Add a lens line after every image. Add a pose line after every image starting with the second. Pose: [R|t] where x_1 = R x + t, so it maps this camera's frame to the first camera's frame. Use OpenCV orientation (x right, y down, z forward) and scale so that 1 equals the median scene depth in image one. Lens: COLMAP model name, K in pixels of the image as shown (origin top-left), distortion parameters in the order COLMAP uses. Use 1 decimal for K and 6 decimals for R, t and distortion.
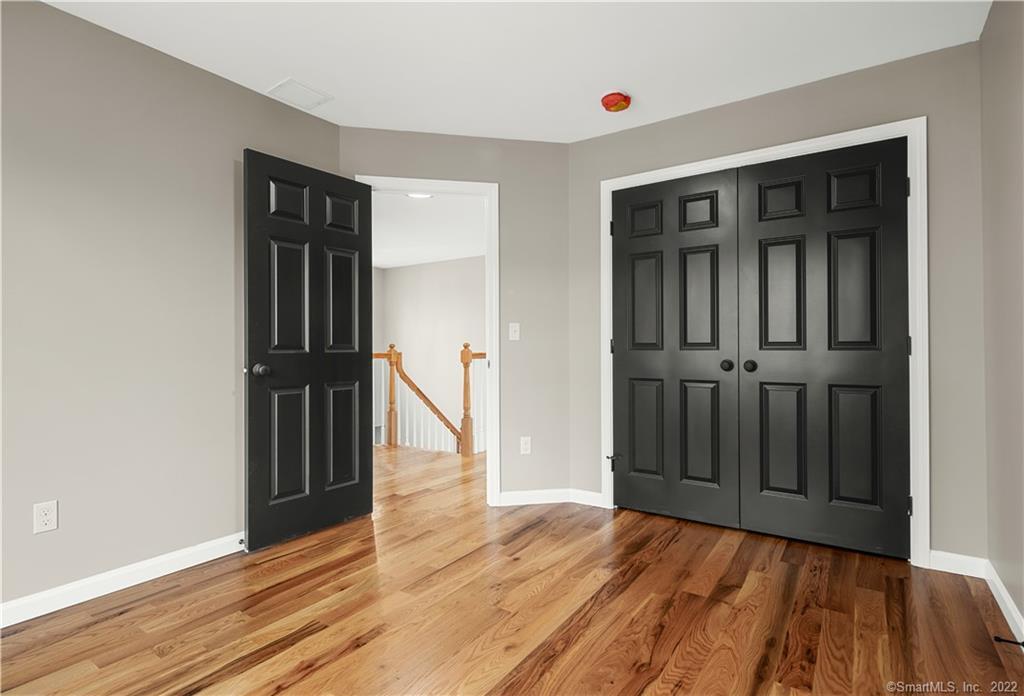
lens RADIAL K [[510.3, 0, 514.6], [0, 510.3, 344.2], [0, 0, 1]] dist [-0.005533, 0.000057]
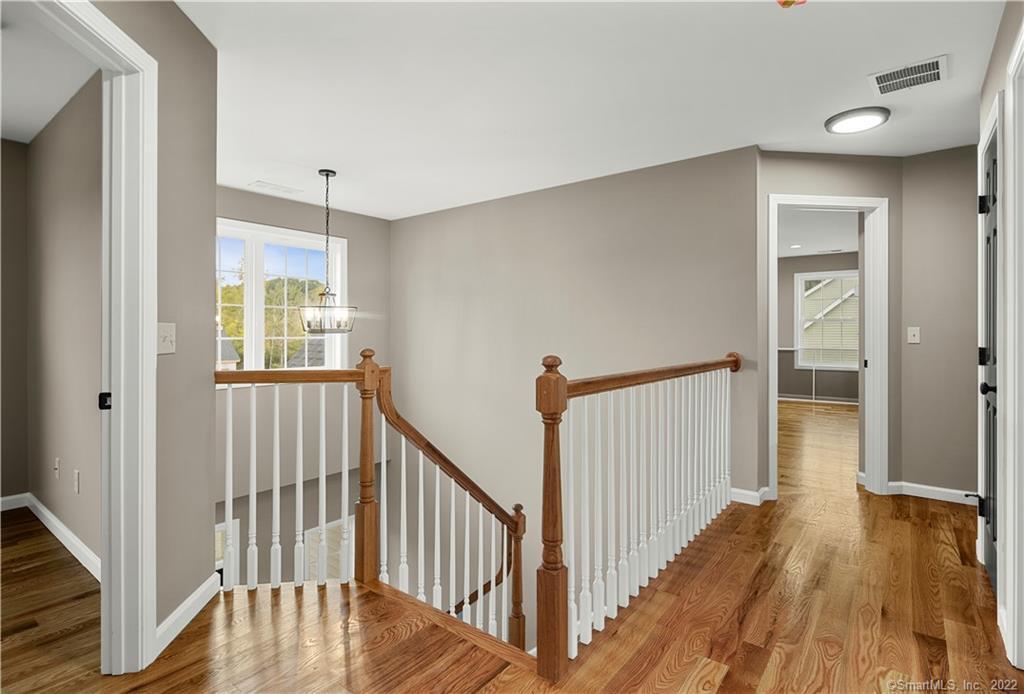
lens RADIAL K [[510.3, 0, 511.7], [0, 510.3, 339.6], [0, 0, 1]] dist [-0.005533, 0.000057]
pose [[0.997474, 0.002654, -0.070987, -0.035057], [-0.001164, 0.999778, 0.021031, -0.007373], [0.071027, -0.020895, 0.997256, 0.234861]]
